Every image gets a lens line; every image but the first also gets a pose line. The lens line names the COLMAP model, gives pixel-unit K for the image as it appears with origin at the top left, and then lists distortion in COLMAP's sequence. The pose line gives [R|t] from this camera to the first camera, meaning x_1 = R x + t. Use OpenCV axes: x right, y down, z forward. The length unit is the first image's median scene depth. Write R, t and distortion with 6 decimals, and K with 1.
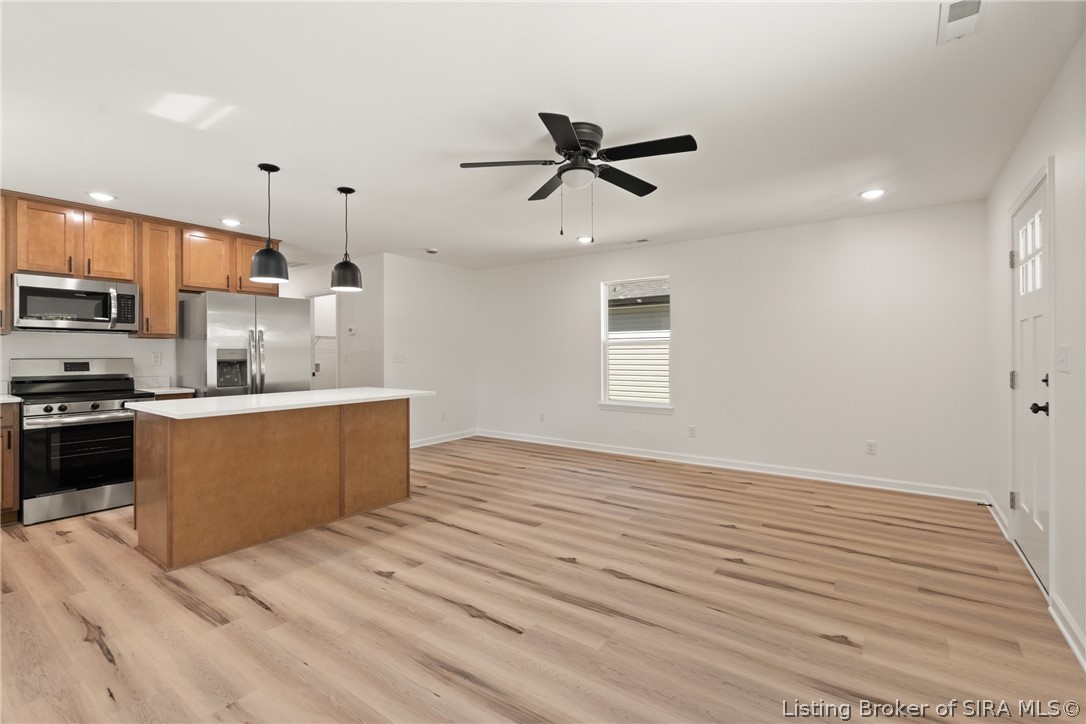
lens RADIAL K [[483.0, 0, 543.7], [0, 483.0, 353.3], [0, 0, 1]] dist [-0.004718, 0.000191]
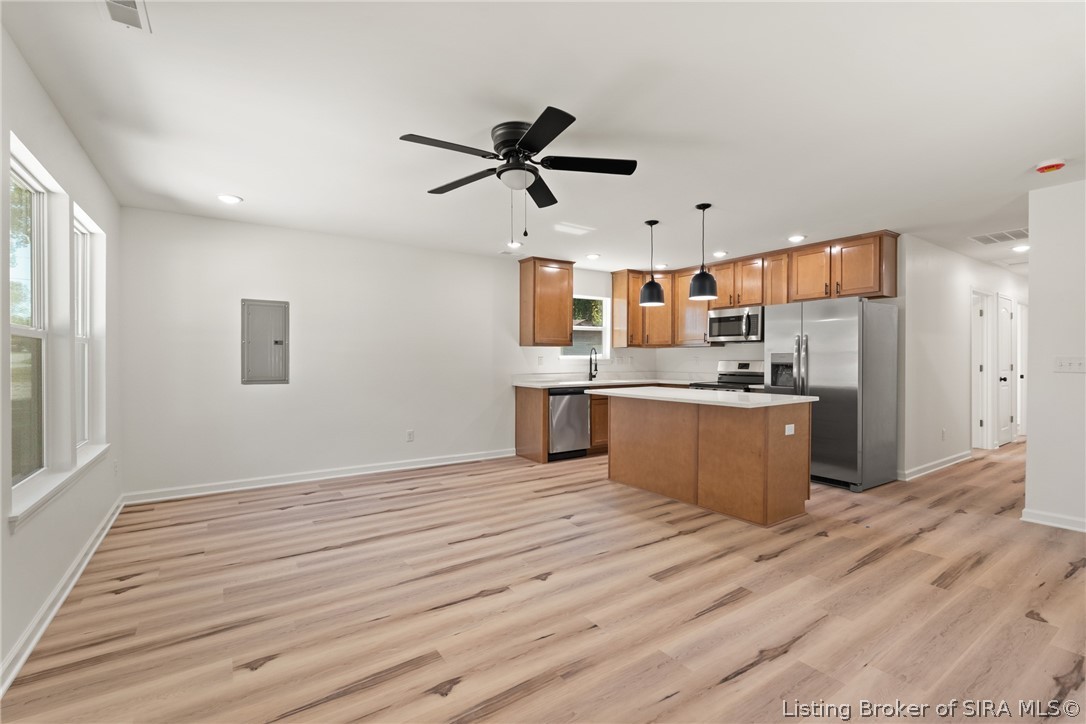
lens RADIAL K [[483.0, 0, 544.9], [0, 483.0, 363.4], [0, 0, 1]] dist [-0.004718, 0.000191]
pose [[-0.336960, 0.011656, -0.941447, 0.738094], [0.002711, 0.999931, 0.011410, 0.000583], [0.941515, 0.001293, -0.336968, 1.044156]]
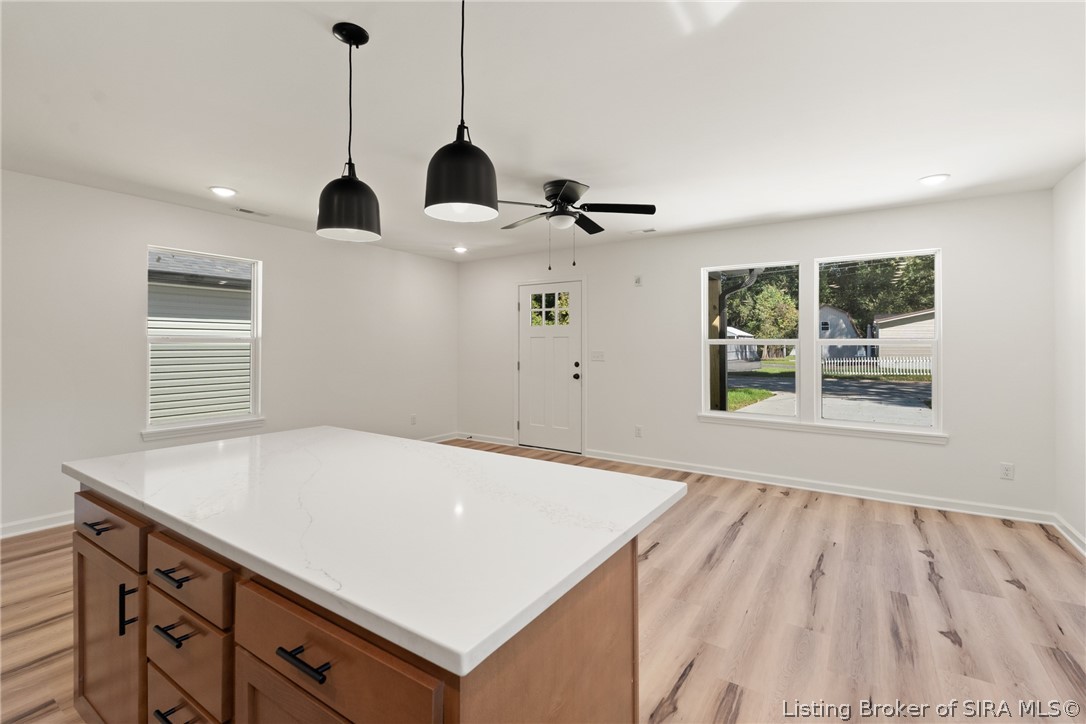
lens RADIAL K [[483.0, 0, 541.4], [0, 483.0, 342.3], [0, 0, 1]] dist [-0.004718, 0.000191]
pose [[-0.037172, 0.010399, 0.999255, -0.912252], [-0.005100, 0.999931, -0.010596, -0.020146], [-0.999296, -0.005490, -0.037117, 0.834281]]
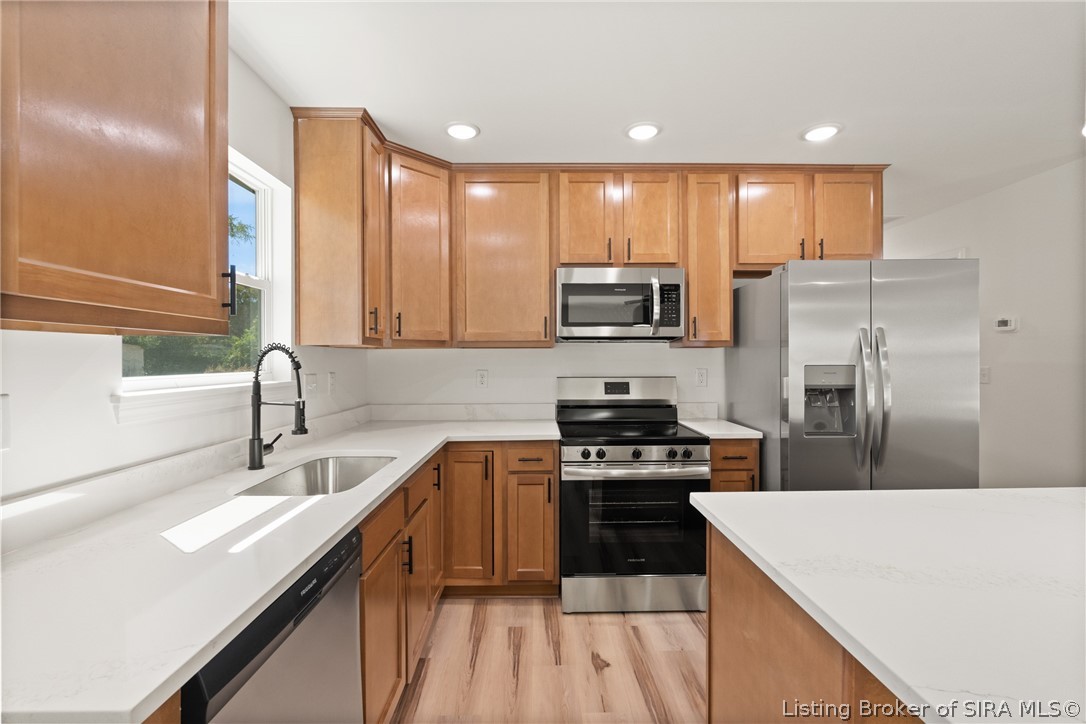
lens RADIAL K [[483.0, 0, 546.3], [0, 483.0, 363.8], [0, 0, 1]] dist [-0.004718, 0.000191]
pose [[0.600527, 0.007308, -0.799571, -0.496984], [0.004843, 0.999907, 0.012777, -0.023101], [0.799590, -0.011545, 0.600435, 0.524866]]
